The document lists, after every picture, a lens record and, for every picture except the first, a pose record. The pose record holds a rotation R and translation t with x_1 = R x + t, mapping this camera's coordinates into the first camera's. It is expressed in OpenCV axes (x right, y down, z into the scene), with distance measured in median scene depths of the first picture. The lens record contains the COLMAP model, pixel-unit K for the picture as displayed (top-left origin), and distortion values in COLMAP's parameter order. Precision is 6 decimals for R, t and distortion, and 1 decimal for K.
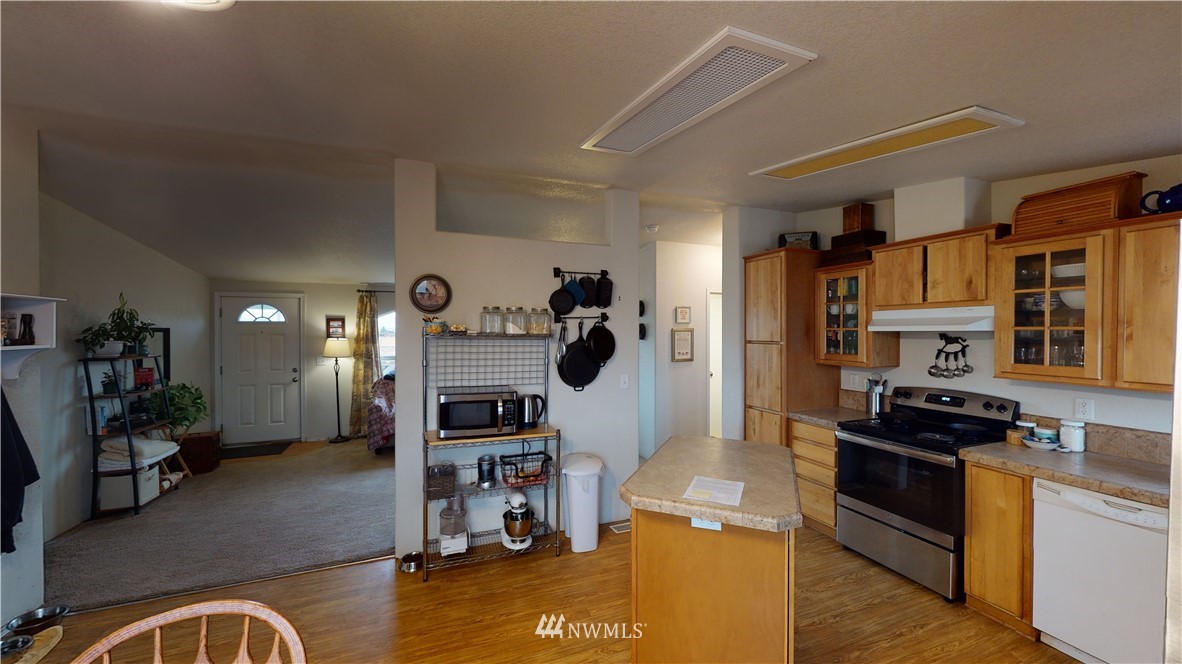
lens RADIAL K [[433.1, 0, 591.3], [0, 433.1, 333.8], [0, 0, 1]] dist [-0.000407, 0.000107]
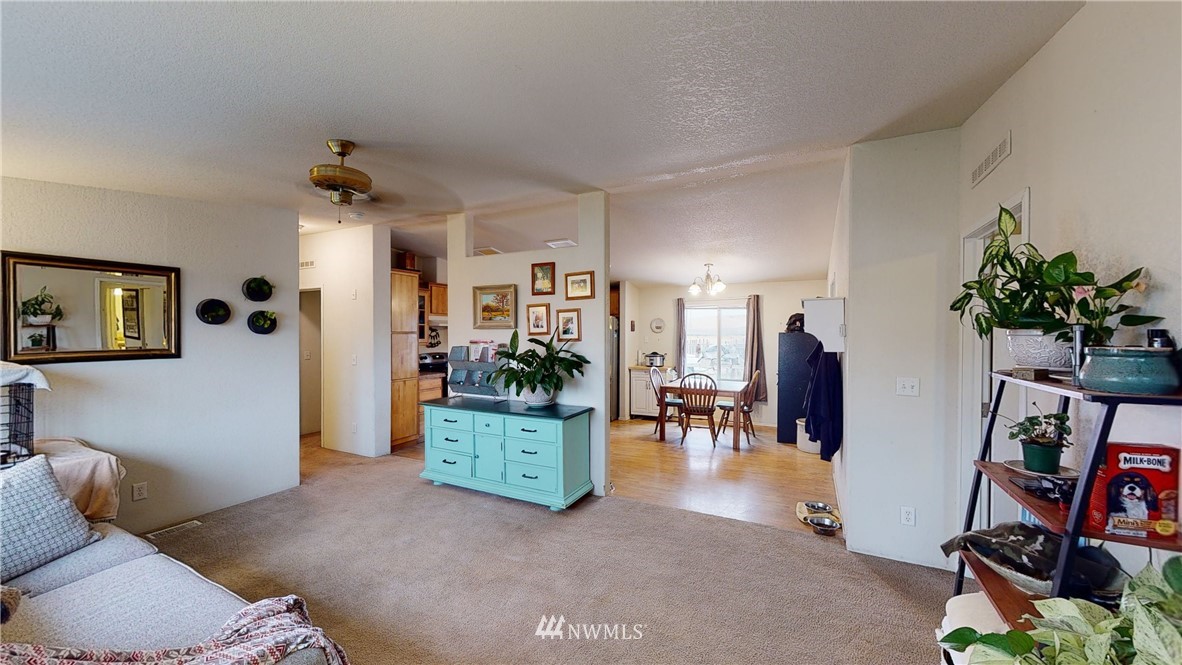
lens RADIAL K [[433.1, 0, 591.3], [0, 433.1, 334.3], [0, 0, 1]] dist [-0.000407, 0.000107]
pose [[-0.665311, -0.005371, 0.746547, -1.205512], [0.002621, 0.999951, 0.009530, 0.014233], [-0.746562, 0.008297, -0.665264, 1.645633]]
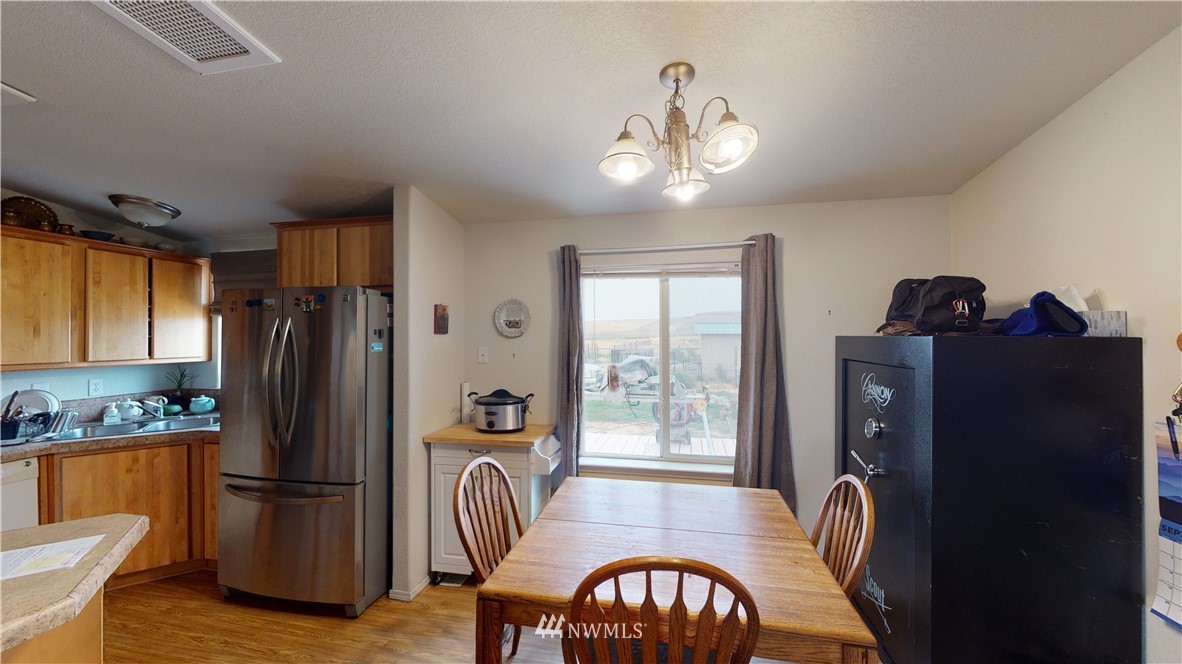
lens RADIAL K [[433.1, 0, 591.3], [0, 433.1, 333.8], [0, 0, 1]] dist [-0.000407, 0.000107]
pose [[-0.834489, 0.003079, 0.551016, -0.385855], [0.004903, 0.999986, 0.001837, 0.019569], [-0.551002, 0.004234, -0.834493, 0.552834]]
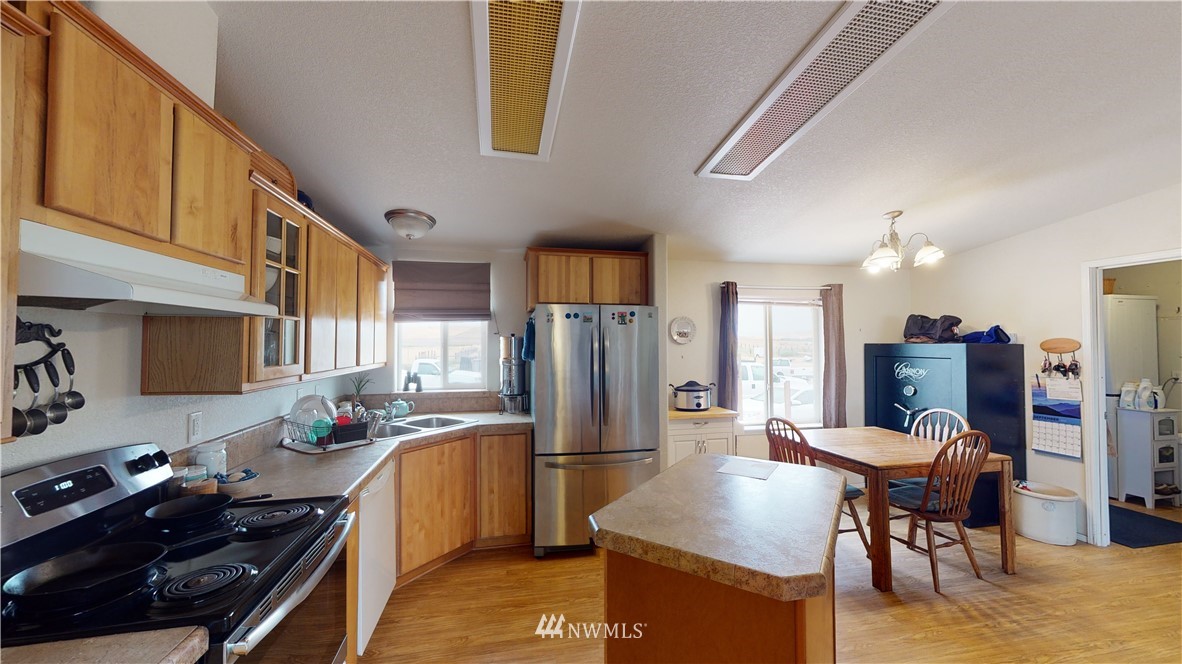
lens RADIAL K [[433.1, 0, 591.3], [0, 433.1, 333.8], [0, 0, 1]] dist [-0.000407, 0.000107]
pose [[-0.985976, 0.001692, 0.166881, 0.256375], [-0.000977, 0.999873, -0.015909, 0.018938], [-0.166887, -0.015849, -0.985849, 1.126494]]
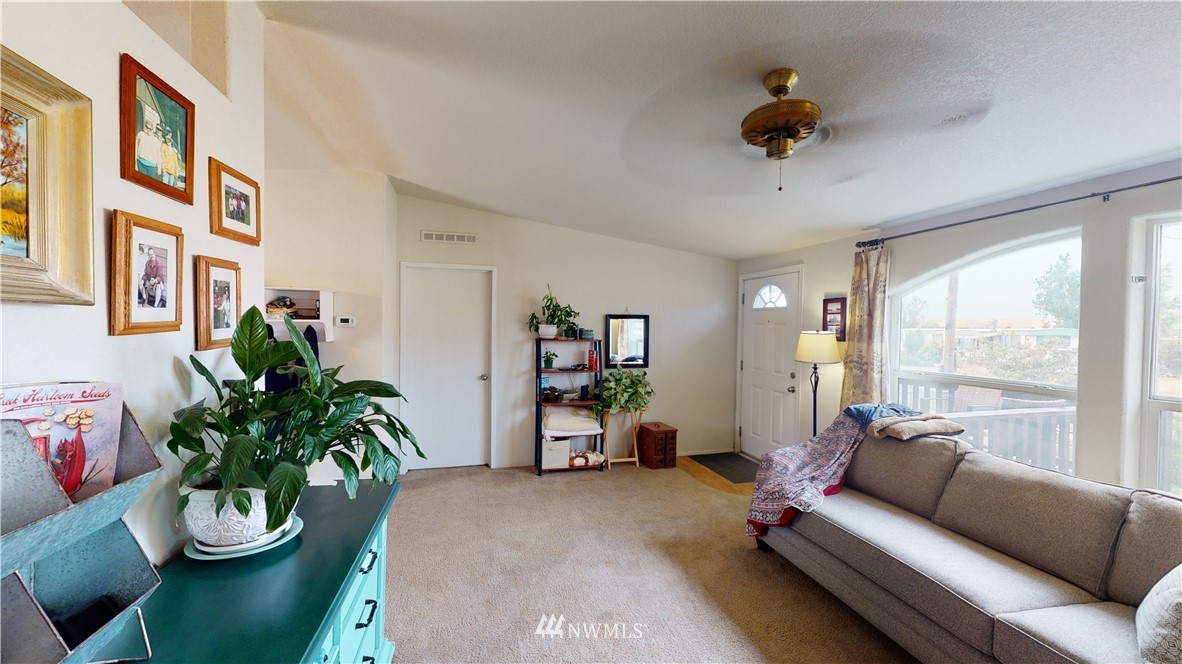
lens RADIAL K [[433.1, 0, 591.3], [0, 433.1, 333.8], [0, 0, 1]] dist [-0.000407, 0.000107]
pose [[-0.115463, 0.018197, -0.993145, 0.076304], [-0.021286, 0.999557, 0.020789, 0.014734], [0.993084, 0.023541, -0.115025, 1.334307]]
